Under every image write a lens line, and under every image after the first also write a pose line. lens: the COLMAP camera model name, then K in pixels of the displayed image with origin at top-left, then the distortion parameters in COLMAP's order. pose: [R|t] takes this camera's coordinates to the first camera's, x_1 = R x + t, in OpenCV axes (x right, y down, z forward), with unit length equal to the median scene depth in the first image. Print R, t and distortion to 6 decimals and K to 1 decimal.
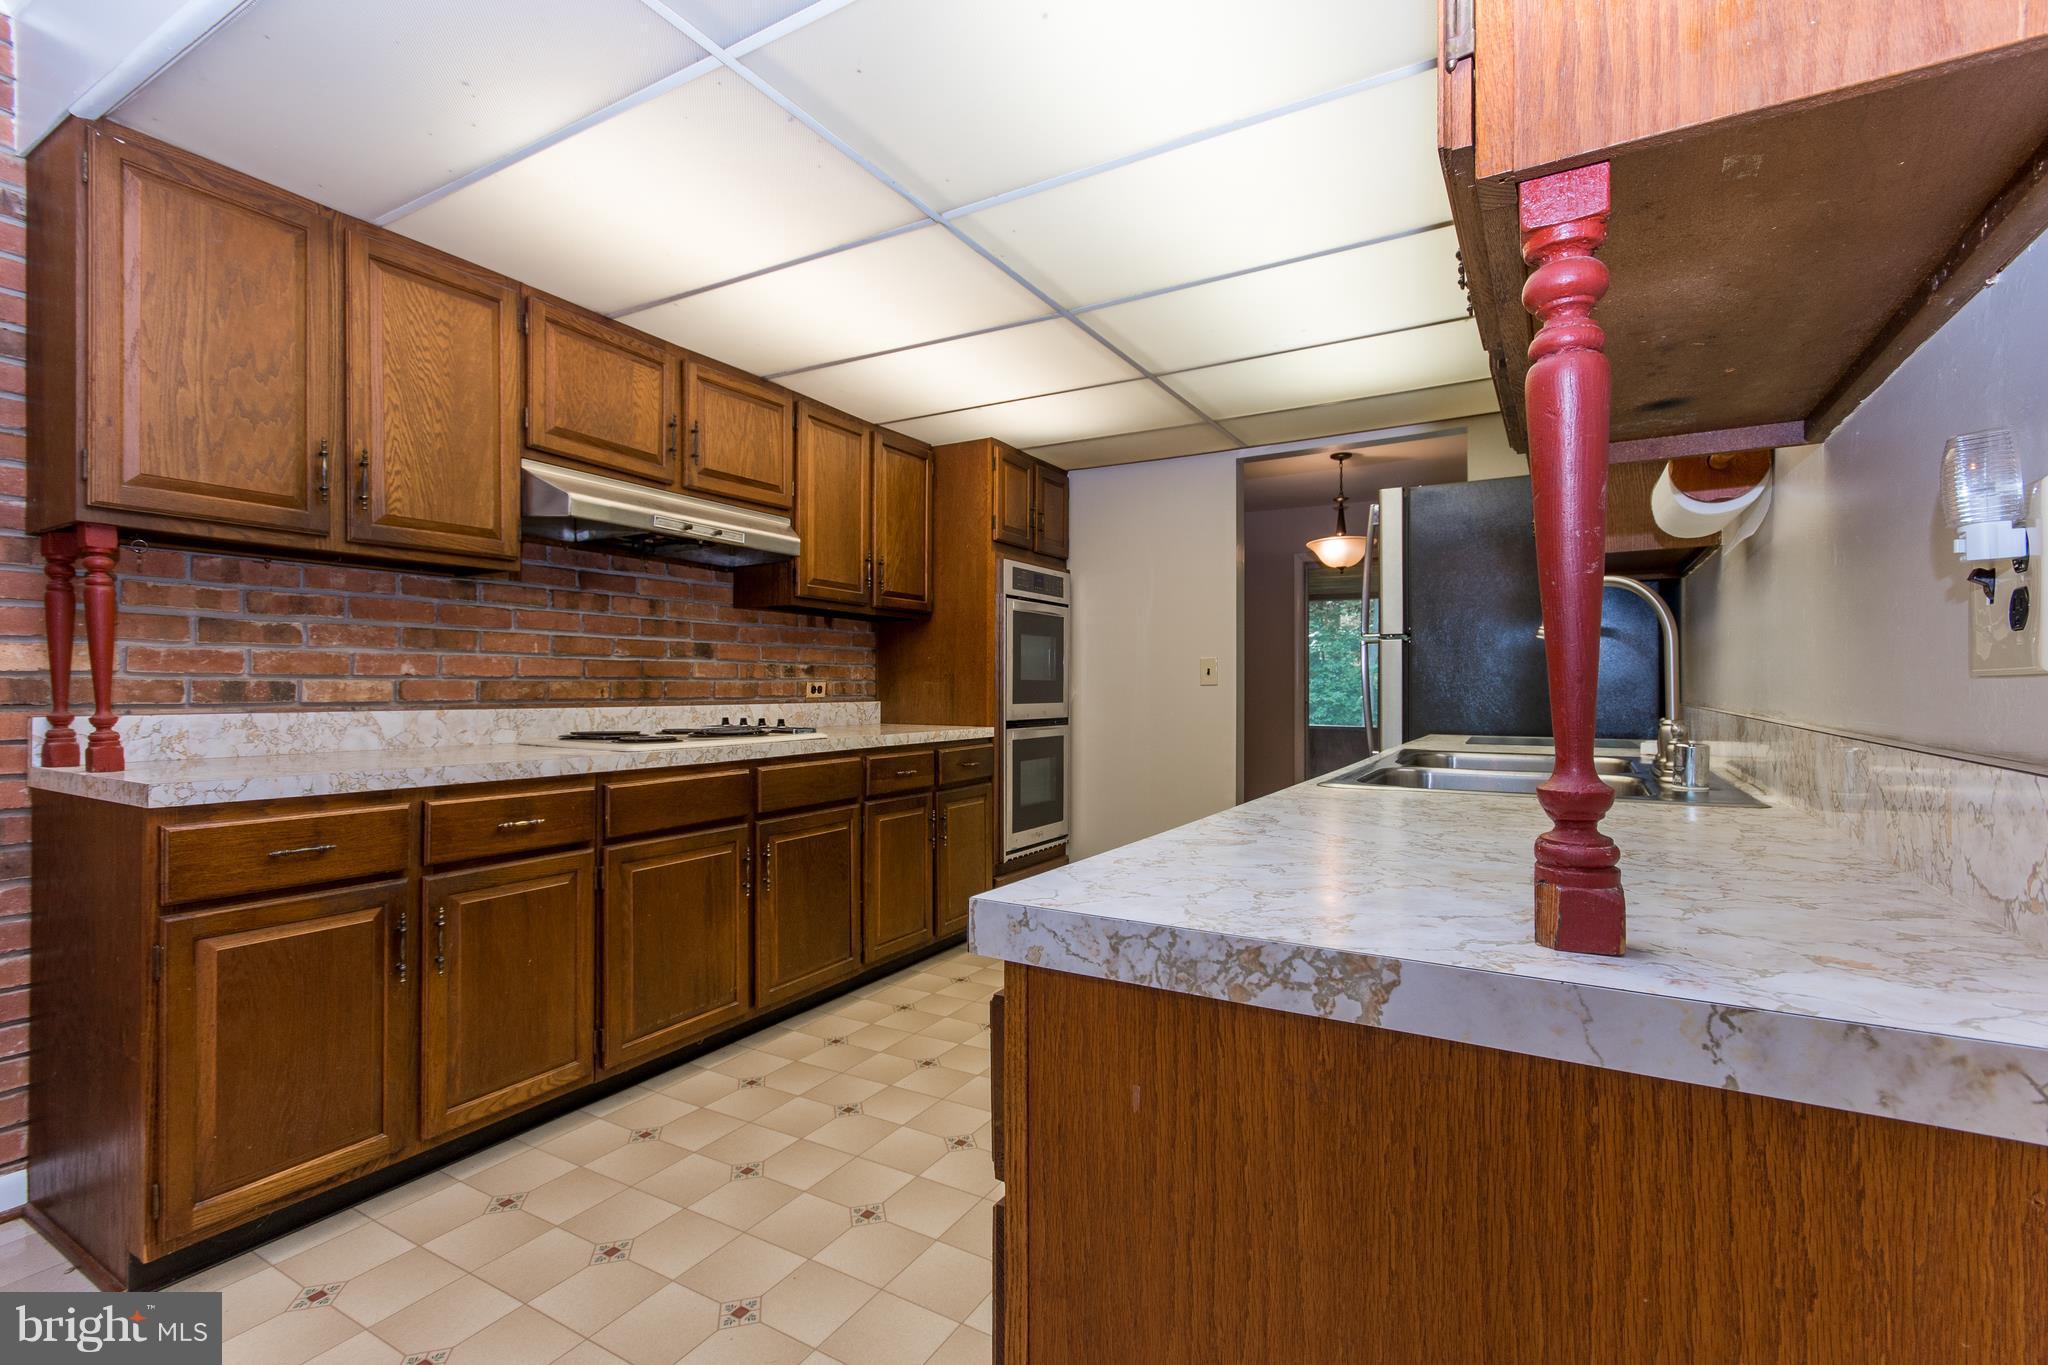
lens RADIAL K [[912.4, 0, 1034.2], [0, 912.4, 688.2], [0, 0, 1]] dist [0.008490, -0.000101]
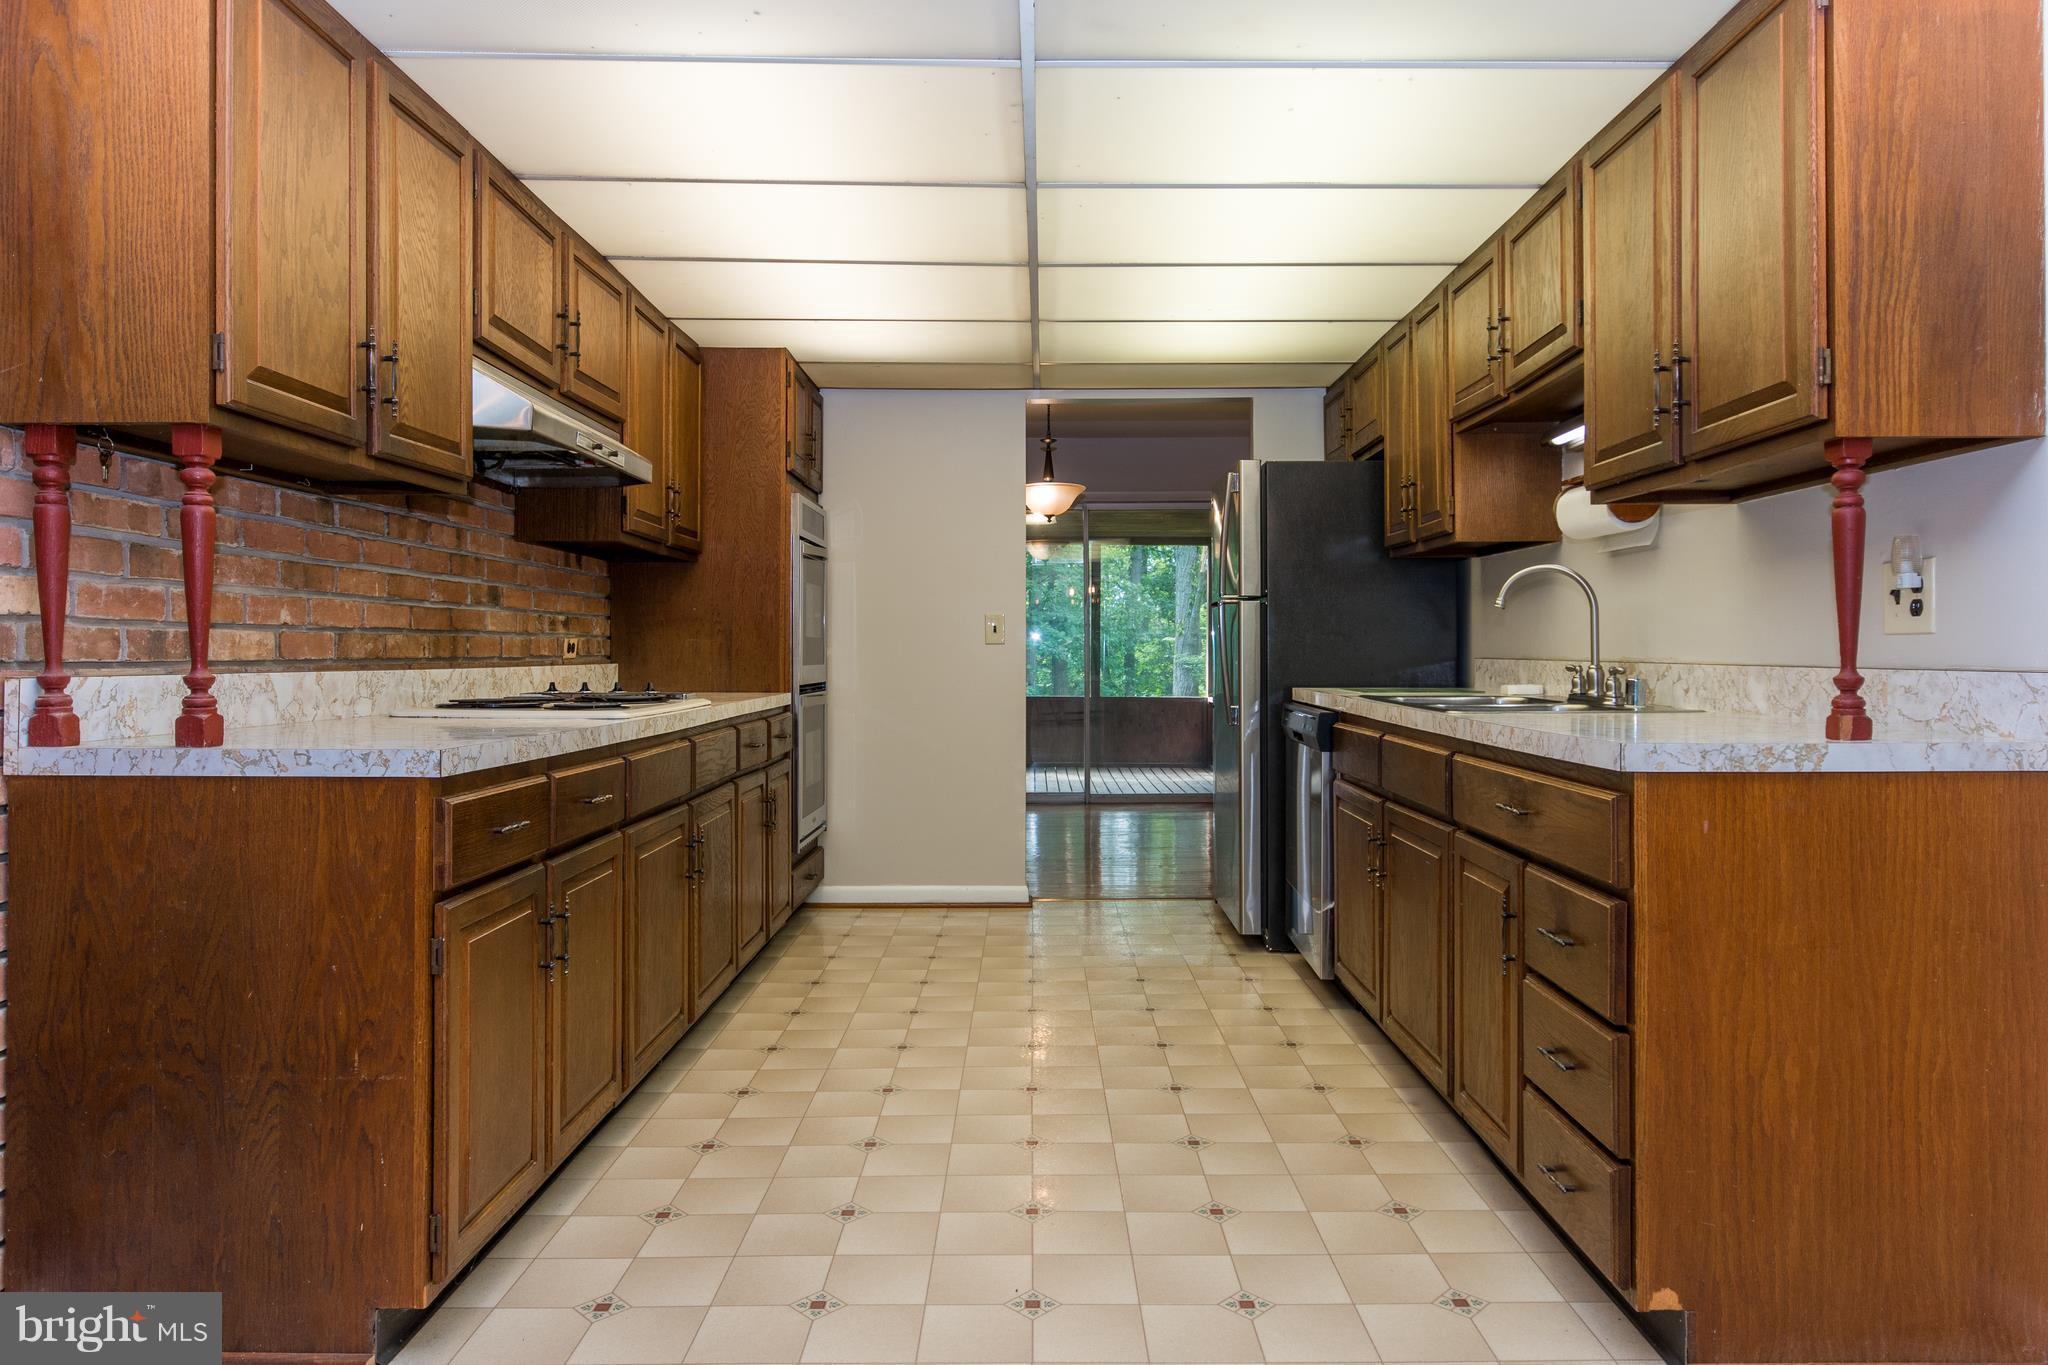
lens RADIAL K [[1289.5, 0, 1026.3], [0, 1289.5, 651.1], [0, 0, 1]] dist [0.004094, 0.002299]
pose [[0.865219, 0.000435, 0.501394, -0.700368], [0.000461, 0.999999, -0.001664, 0.009298], [-0.501394, 0.001671, 0.865217, -0.208911]]
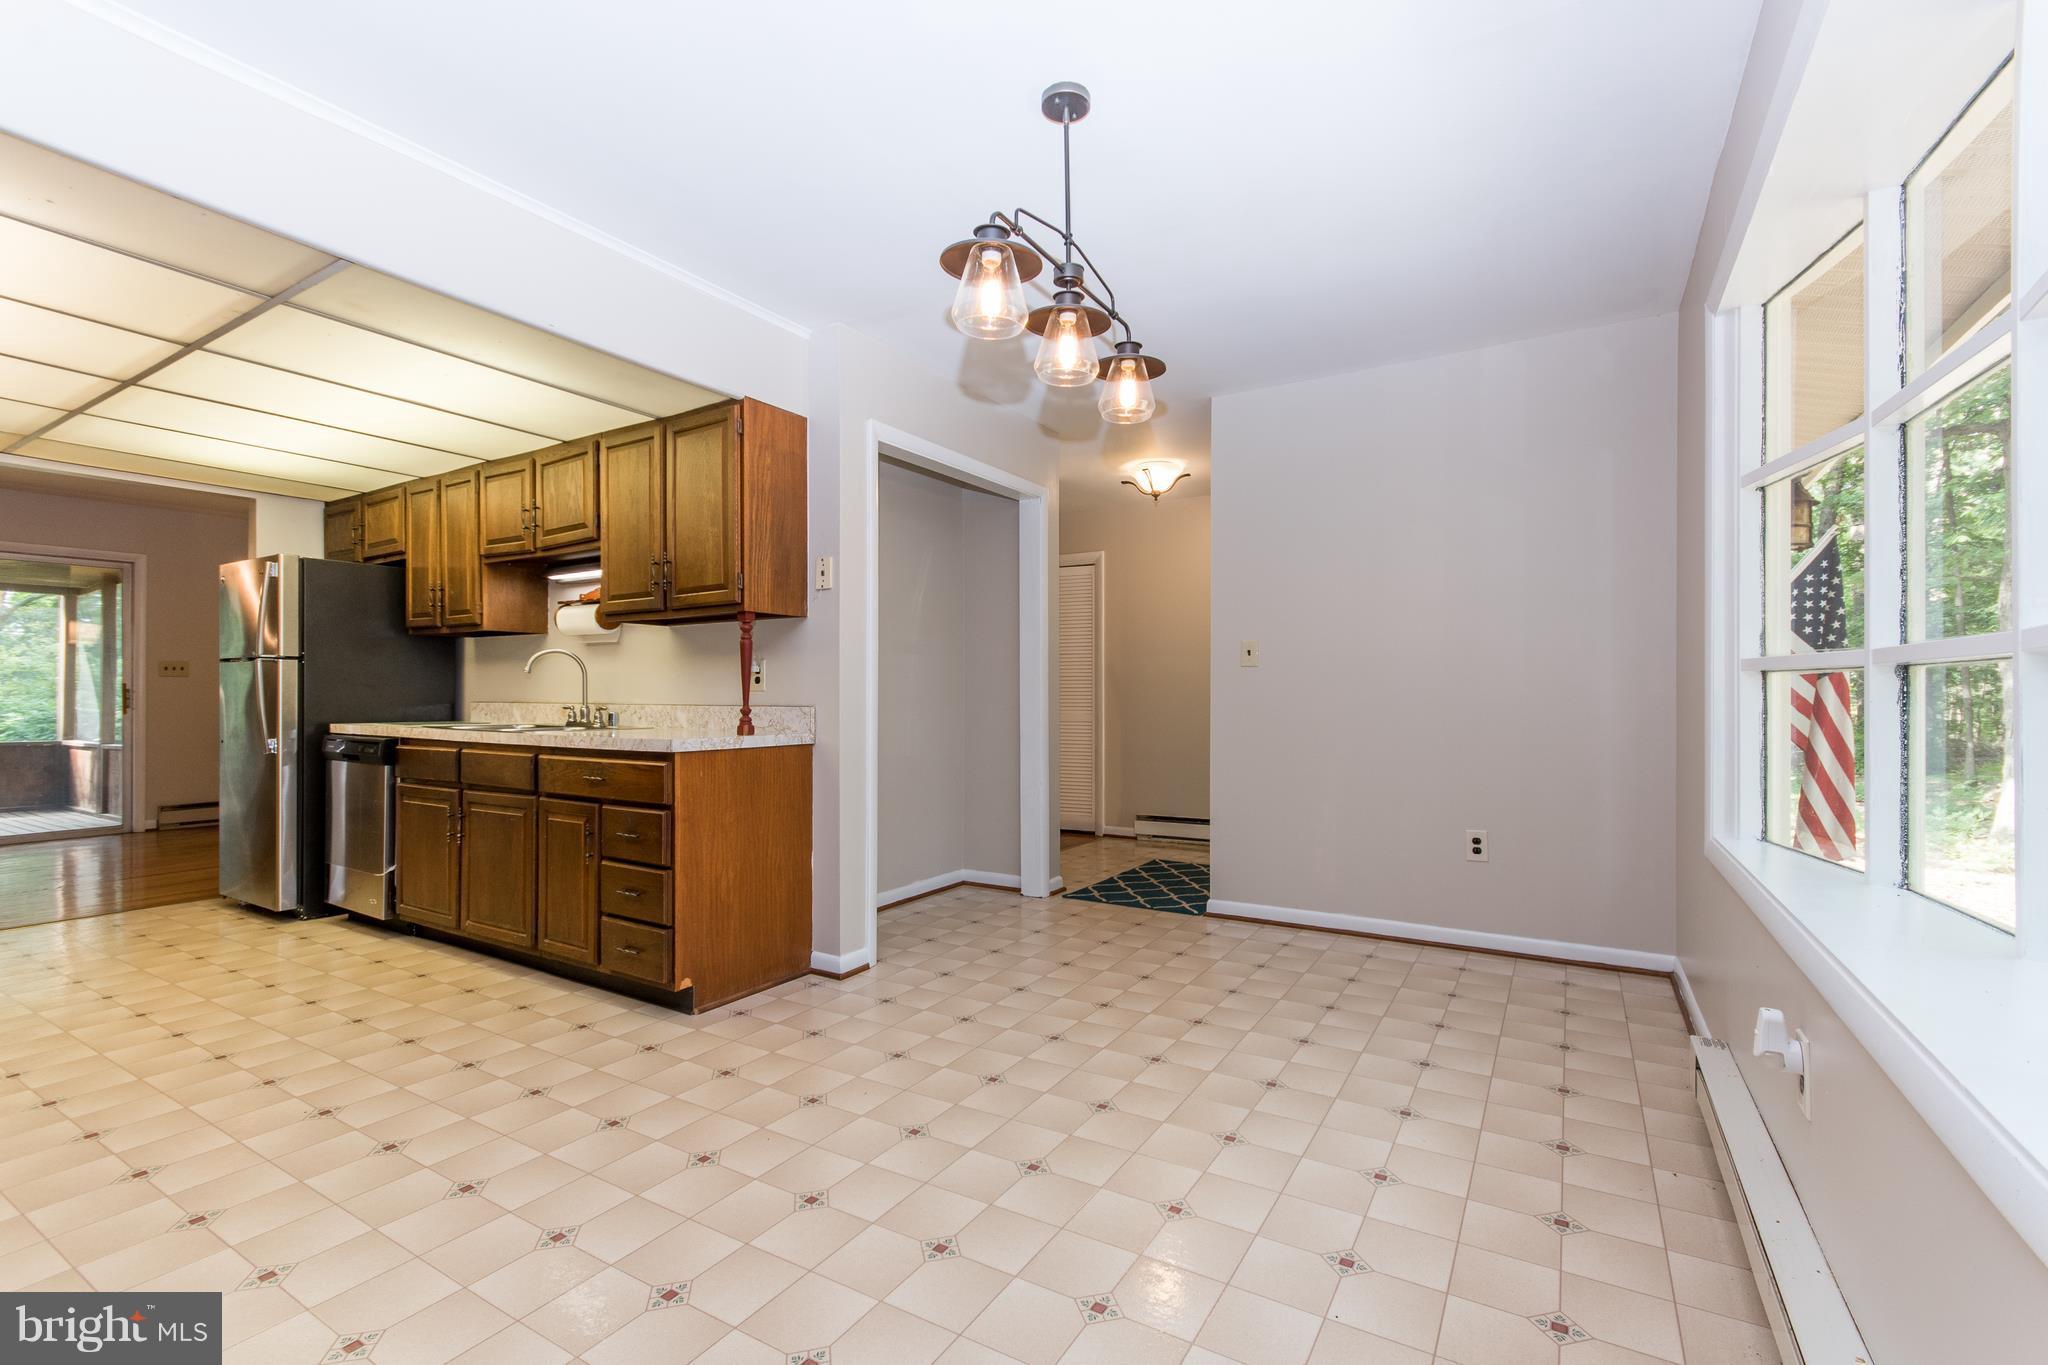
lens RADIAL K [[912.4, 0, 1034.2], [0, 912.4, 688.2], [0, 0, 1]] dist [0.008490, -0.000101]
pose [[0.011610, 0.009618, 0.999886, -1.219008], [0.000525, 0.999954, -0.009625, 0.006289], [-0.999932, 0.000636, 0.011604, -0.219776]]
